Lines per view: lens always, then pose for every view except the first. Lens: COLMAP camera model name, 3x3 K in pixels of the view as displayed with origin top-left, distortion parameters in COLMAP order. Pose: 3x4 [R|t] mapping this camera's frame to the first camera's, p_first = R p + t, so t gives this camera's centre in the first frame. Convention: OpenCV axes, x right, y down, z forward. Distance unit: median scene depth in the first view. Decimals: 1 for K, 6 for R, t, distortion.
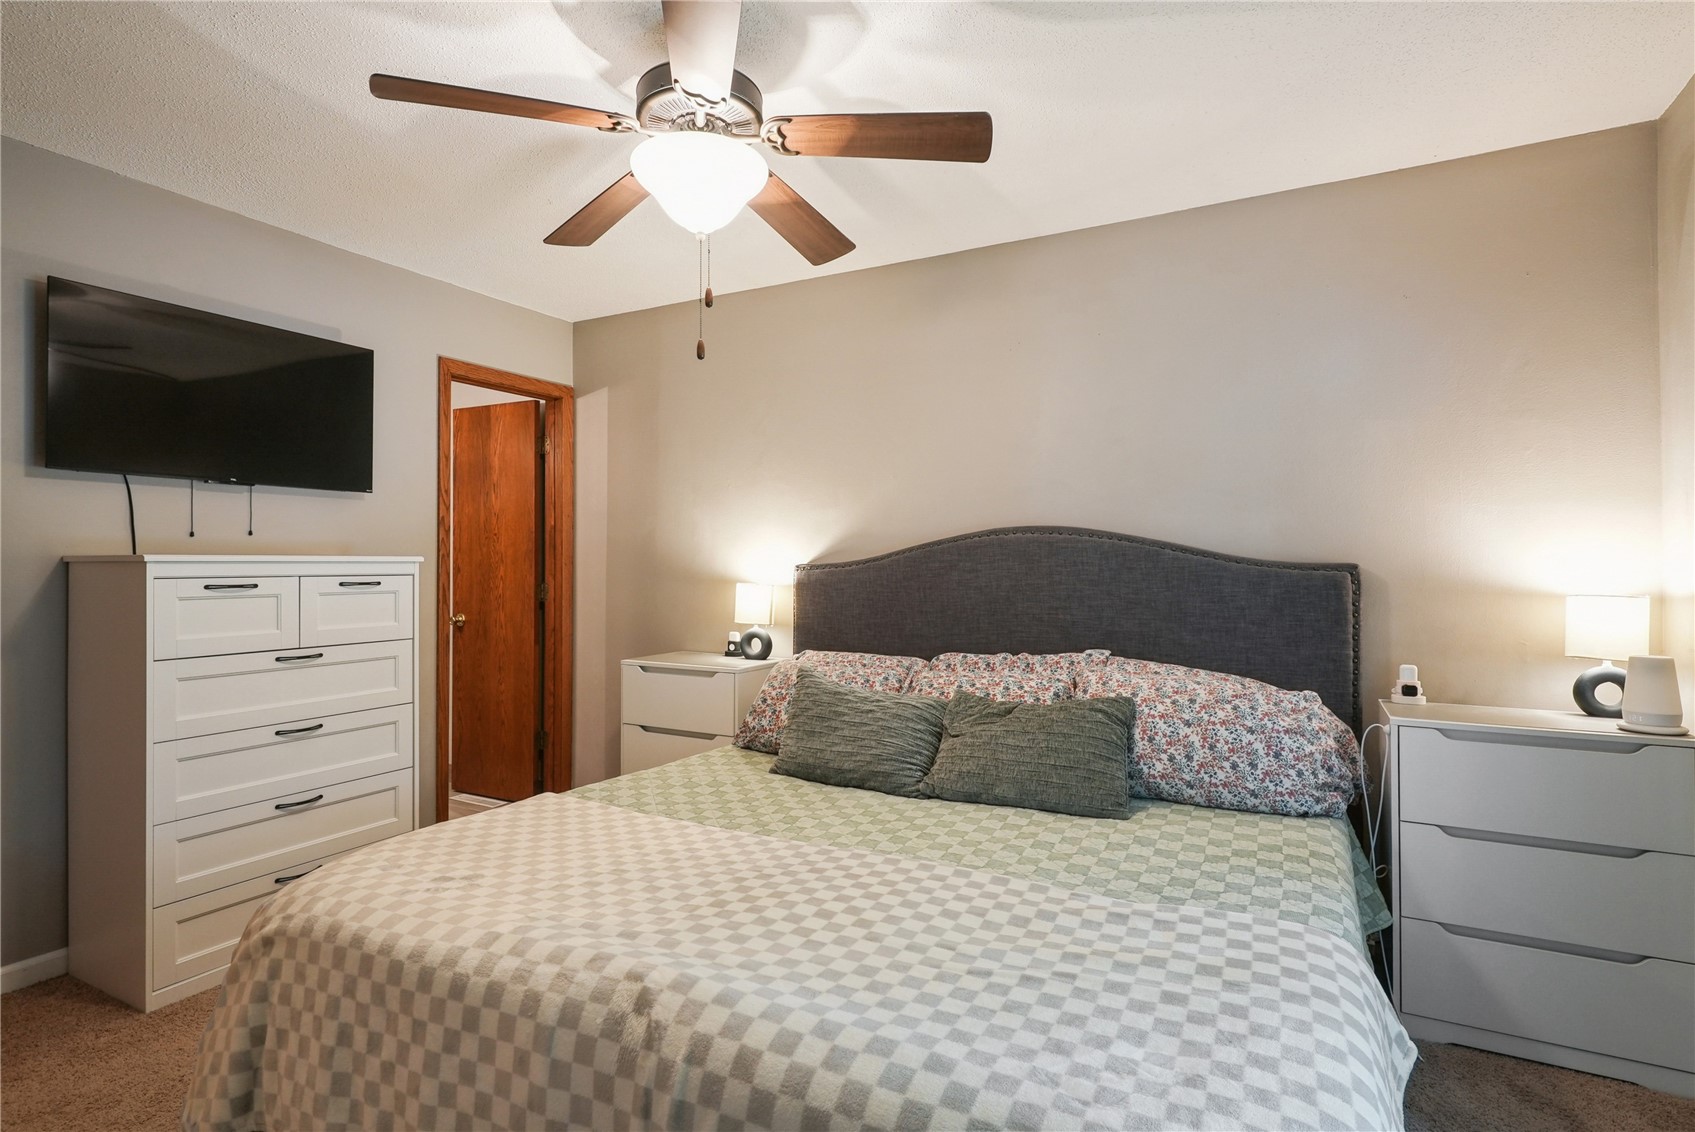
lens RADIAL K [[847.0, 0, 842.5], [0, 847.0, 556.7], [0, 0, 1]] dist [0.004505, 0.000142]
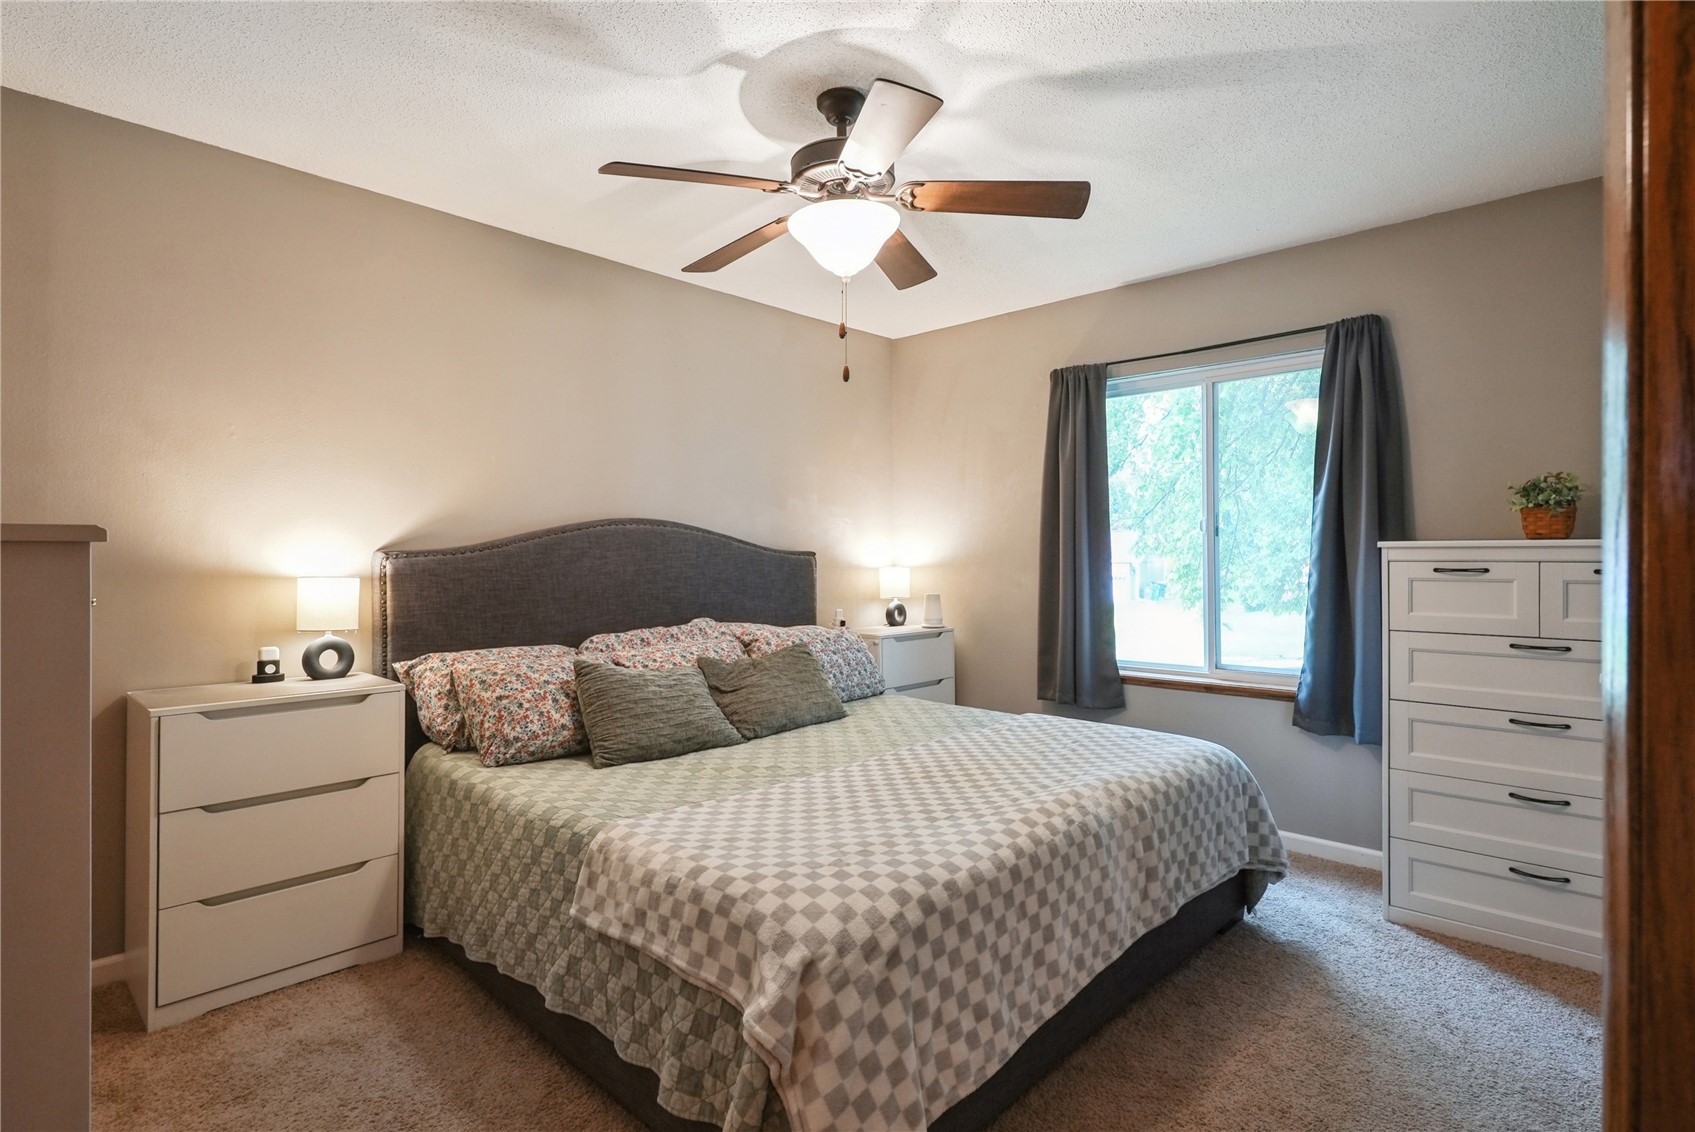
lens RADIAL K [[847.0, 0, 839.7], [0, 847.0, 565.3], [0, 0, 1]] dist [0.004505, 0.000142]
pose [[0.257942, -0.015743, 0.966032, -0.823814], [-0.012276, 0.999733, 0.019570, 0.001637], [-0.966082, -0.016907, 0.257680, 0.433173]]
